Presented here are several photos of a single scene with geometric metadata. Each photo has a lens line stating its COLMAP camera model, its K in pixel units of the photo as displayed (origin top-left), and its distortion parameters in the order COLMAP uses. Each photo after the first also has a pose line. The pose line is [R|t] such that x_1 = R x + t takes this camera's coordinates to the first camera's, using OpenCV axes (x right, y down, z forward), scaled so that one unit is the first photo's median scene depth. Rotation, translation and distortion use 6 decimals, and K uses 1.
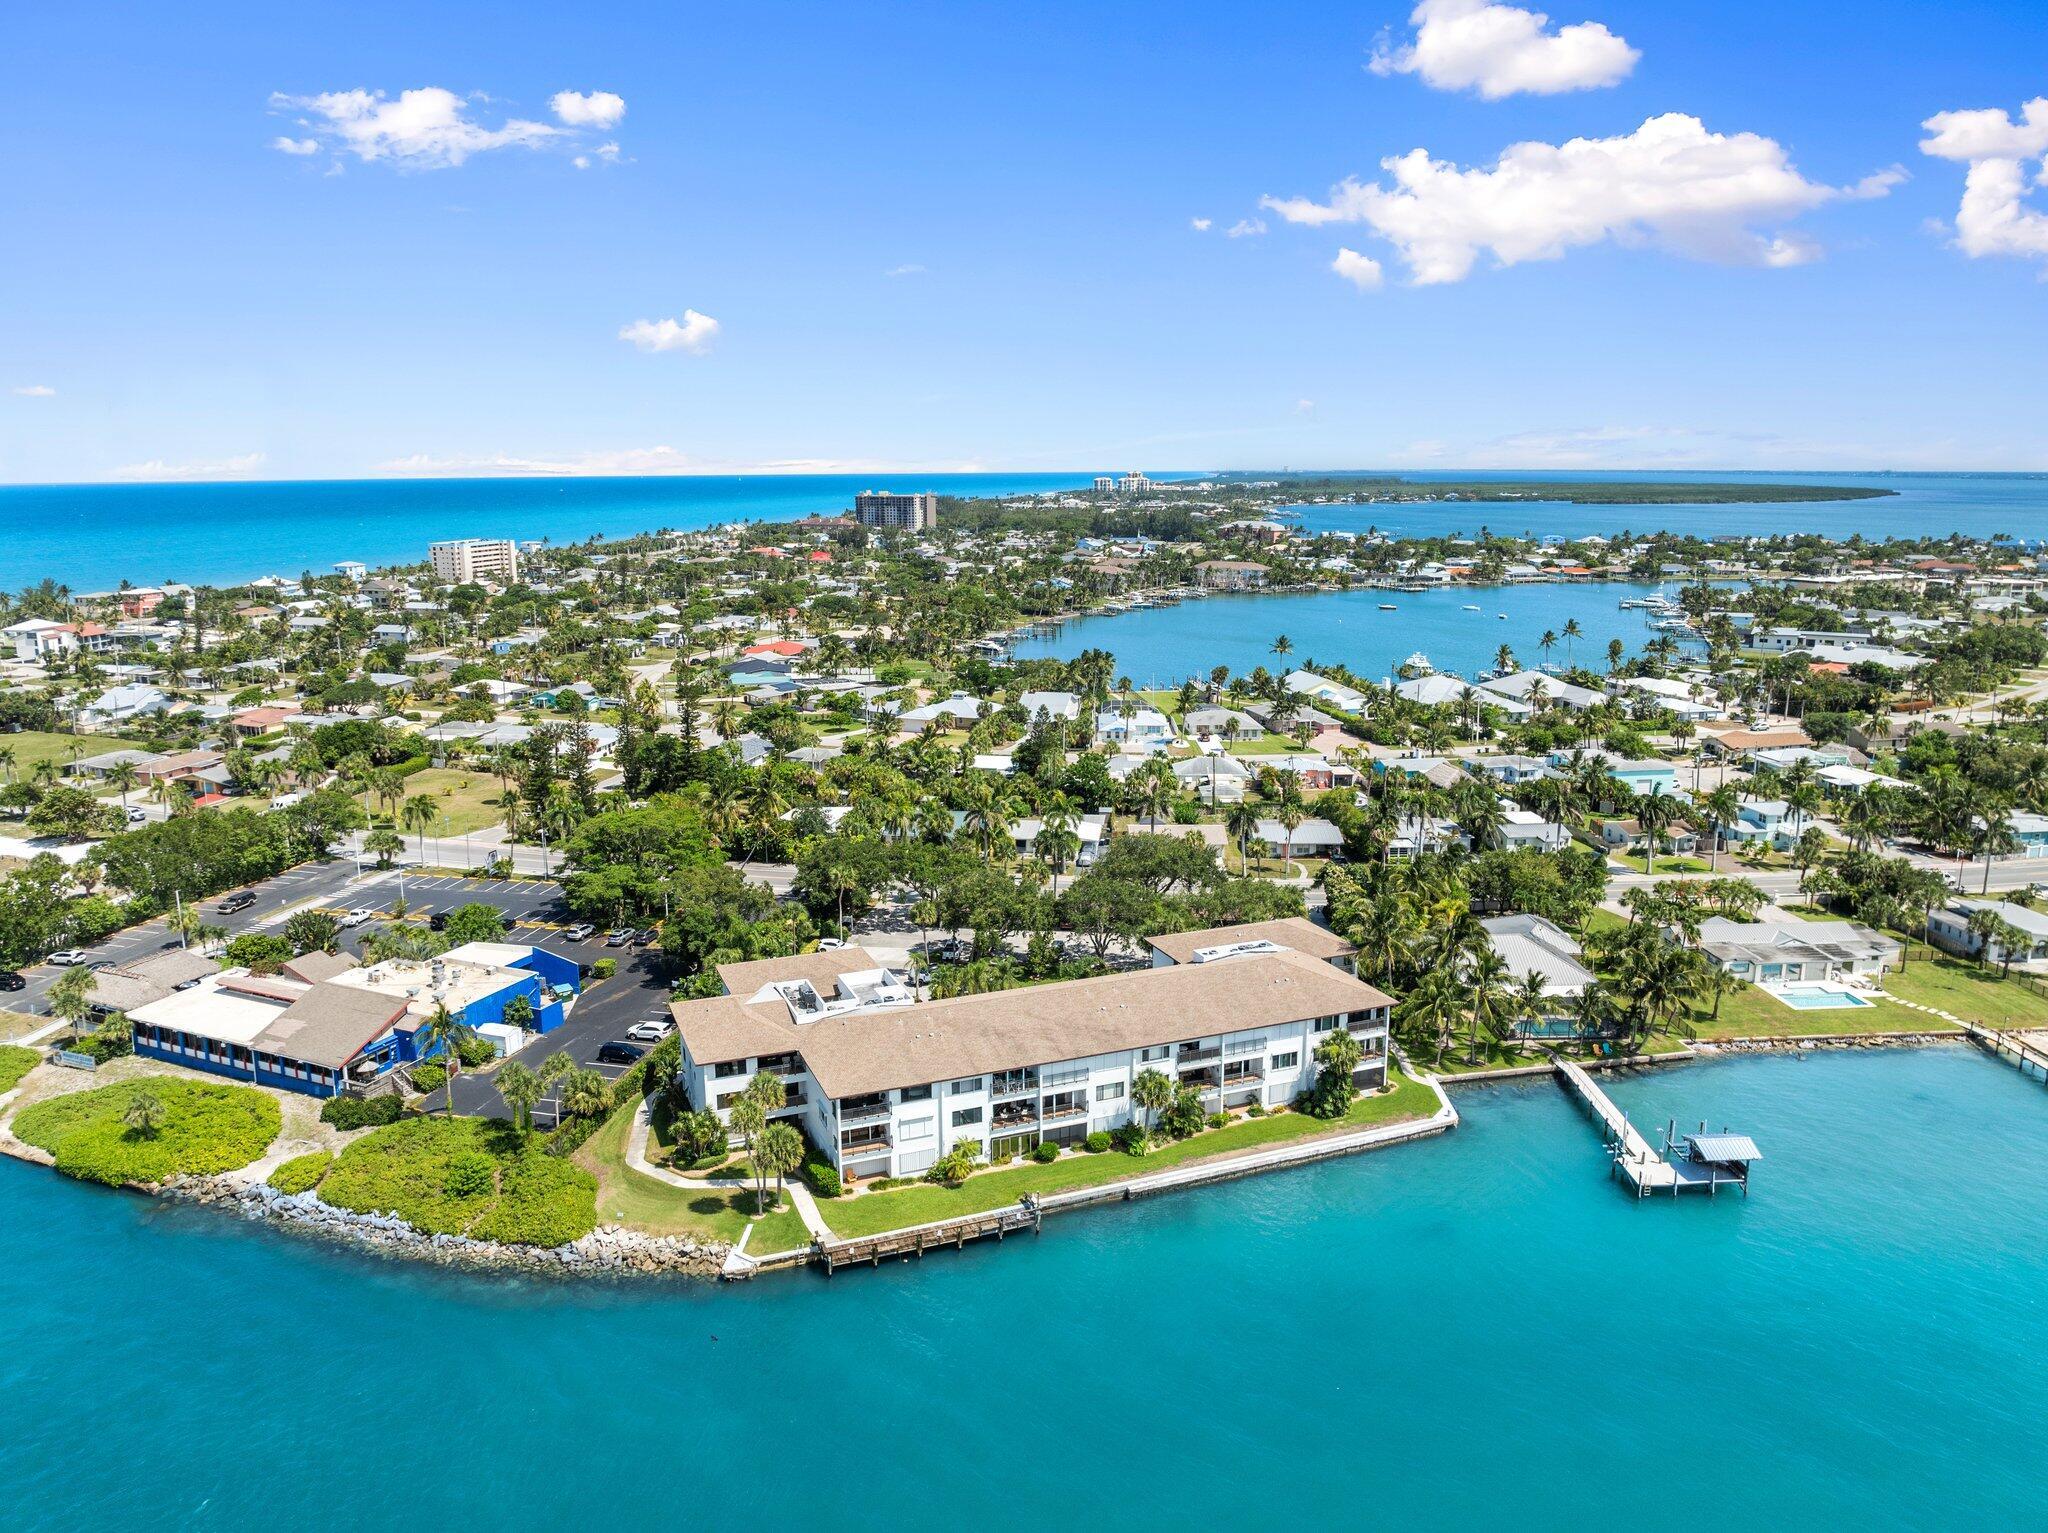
lens RADIAL K [[1430.4, 0, 1028.9], [0, 1430.4, 766.1], [0, 0, 1]] dist [-0.036645, -0.005177]
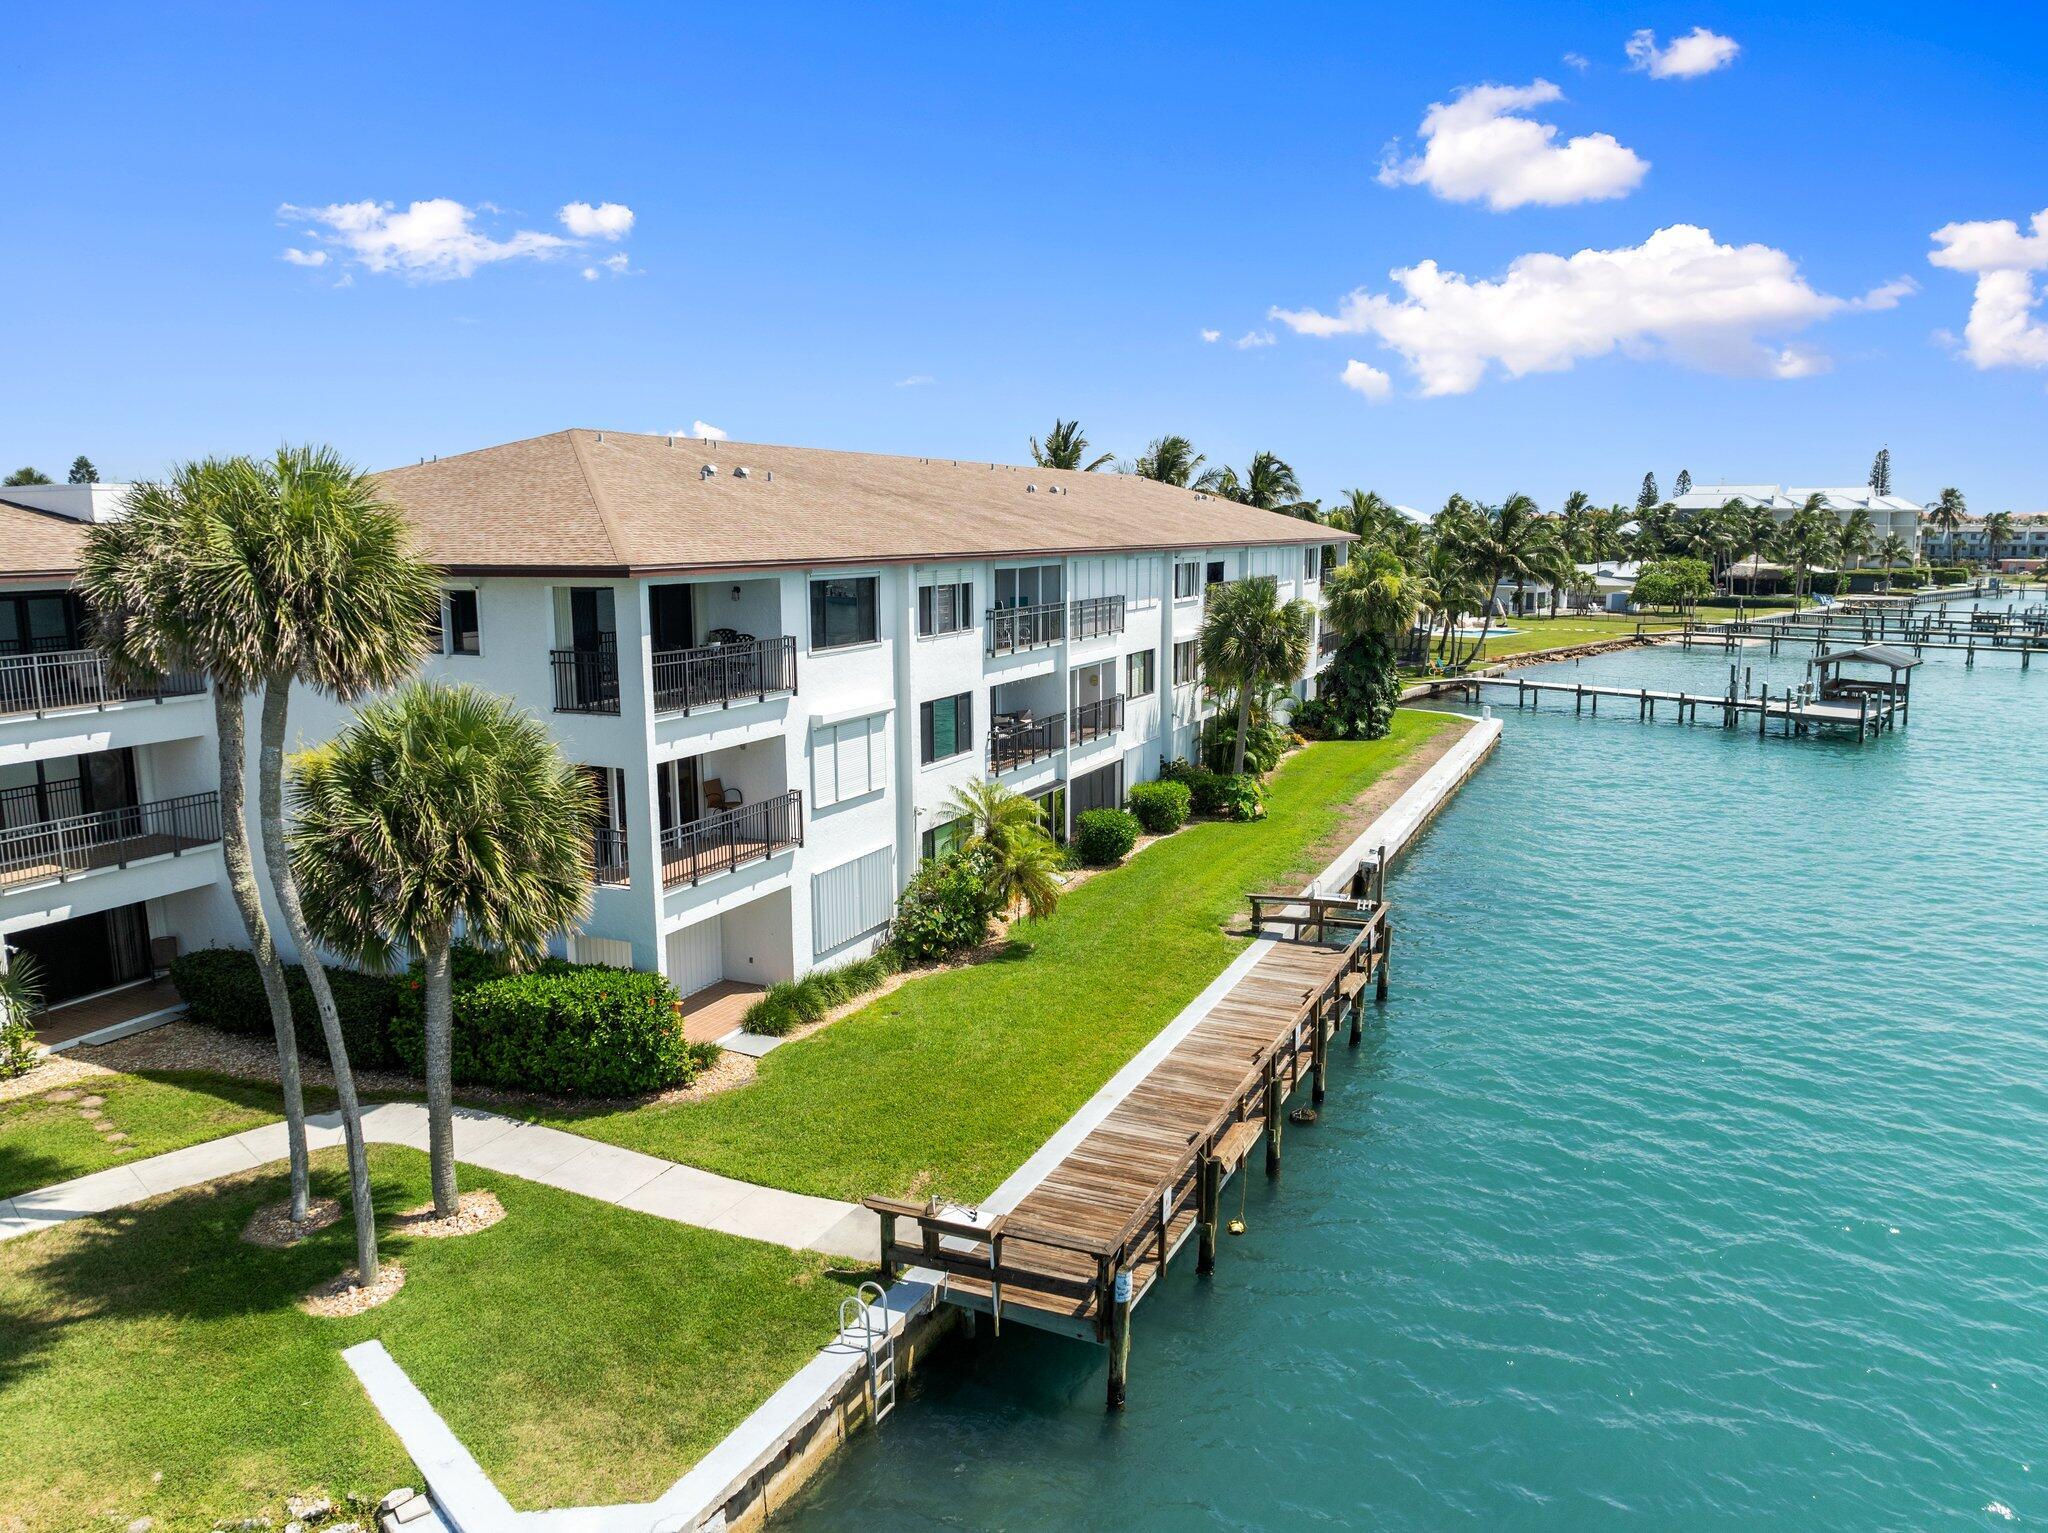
lens RADIAL K [[1435.3, 0, 1028.2], [0, 1435.3, 770.1], [0, 0, 1]] dist [-0.045506, -0.002501]
pose [[0.718274, -0.112685, 0.686574, -0.226278], [0.143043, 0.989634, 0.012777, 0.253641], [-0.680897, 0.089032, 0.726947, 0.787227]]
